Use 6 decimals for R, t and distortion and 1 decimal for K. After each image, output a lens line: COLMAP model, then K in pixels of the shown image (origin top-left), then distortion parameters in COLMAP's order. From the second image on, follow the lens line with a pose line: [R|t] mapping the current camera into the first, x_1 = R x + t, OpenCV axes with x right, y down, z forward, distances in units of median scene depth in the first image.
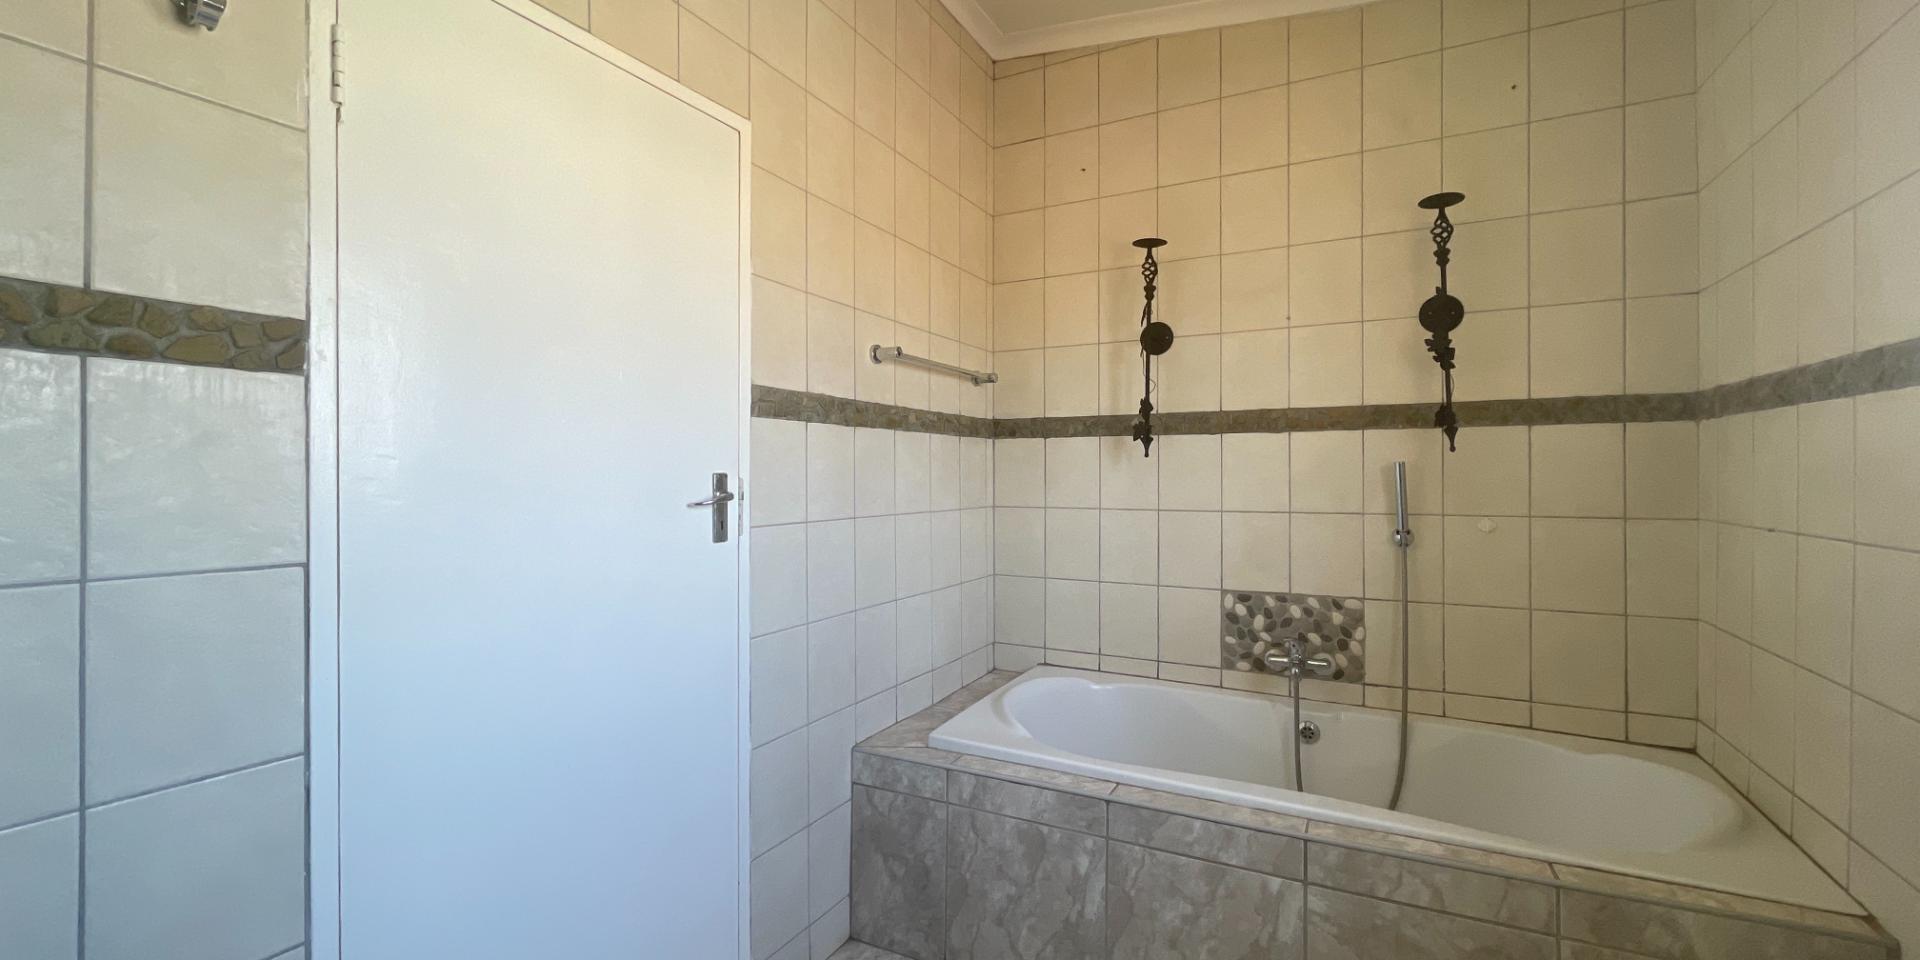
lens RADIAL K [[772.0, 0, 960.0], [0, 772.0, 480.0], [0, 0, 1]] dist [0.001827, 0.000194]
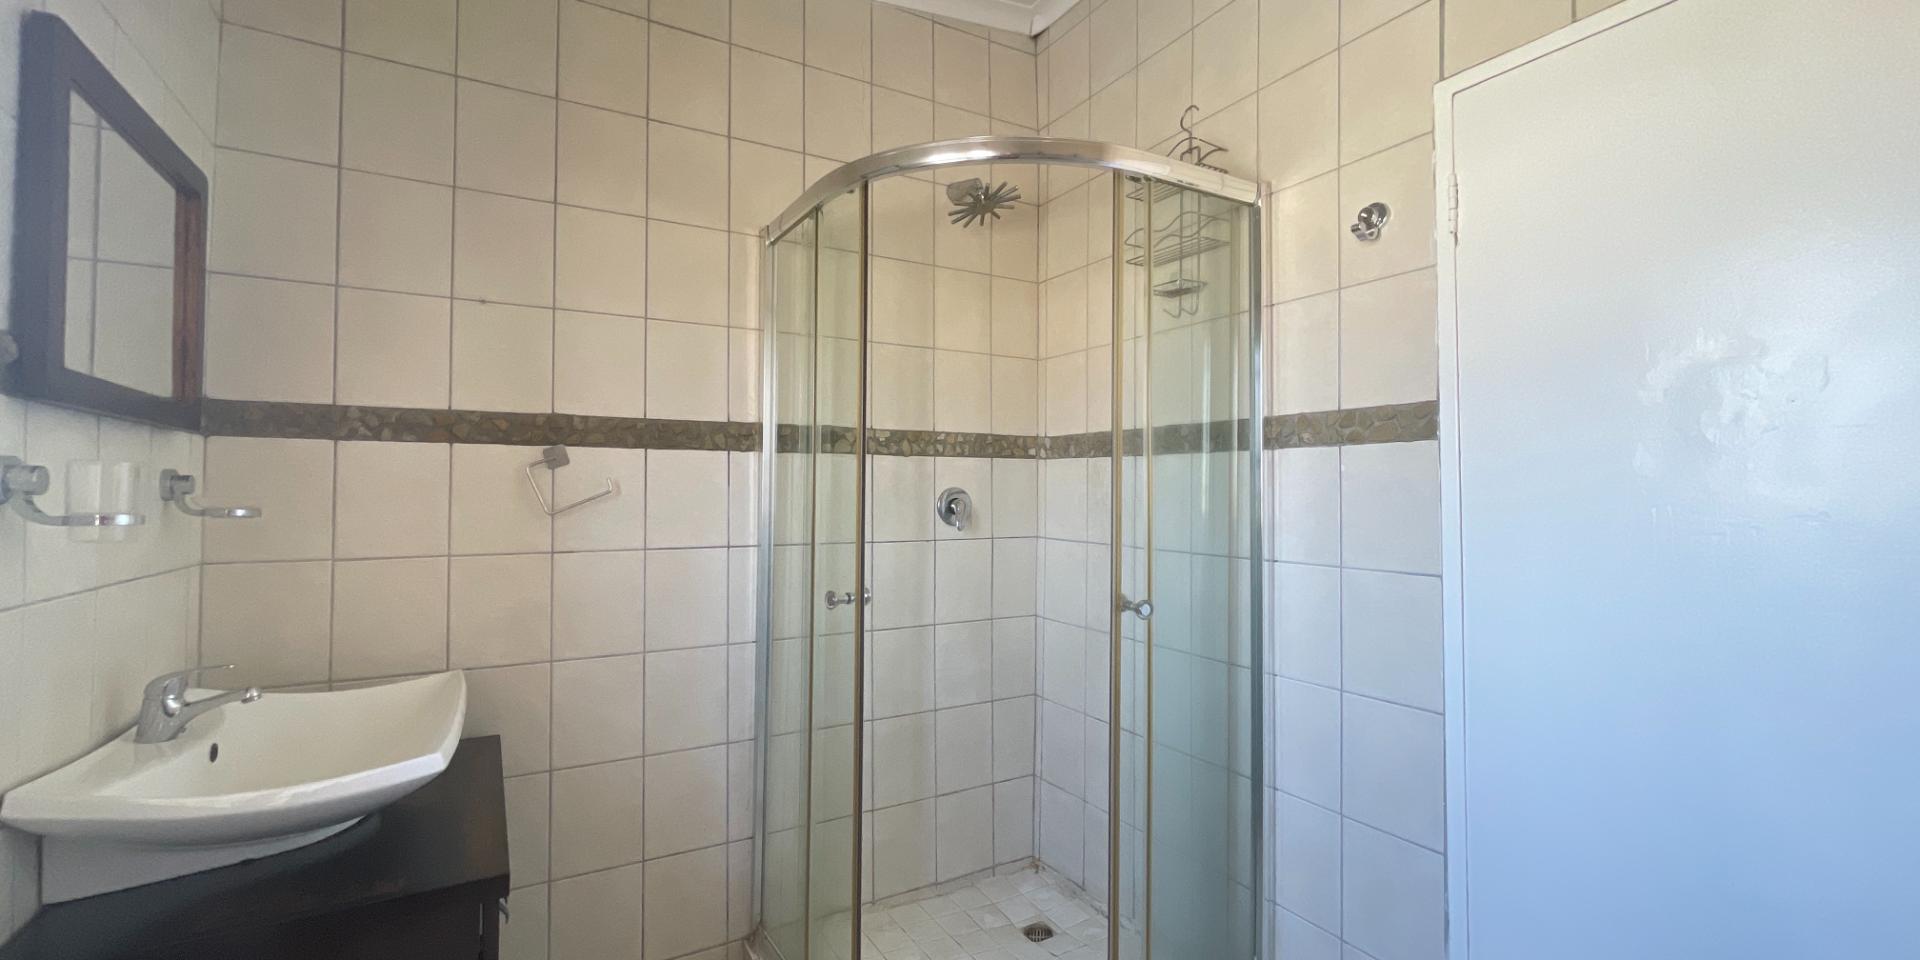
lens RADIAL K [[772.0, 0, 960.0], [0, 772.0, 480.0], [0, 0, 1]] dist [0.001827, 0.000194]
pose [[-0.514131, -0.011192, -0.857639, 0.815369], [-0.006989, 0.999936, -0.008859, -0.048328], [0.857683, 0.001440, -0.514177, 1.027481]]
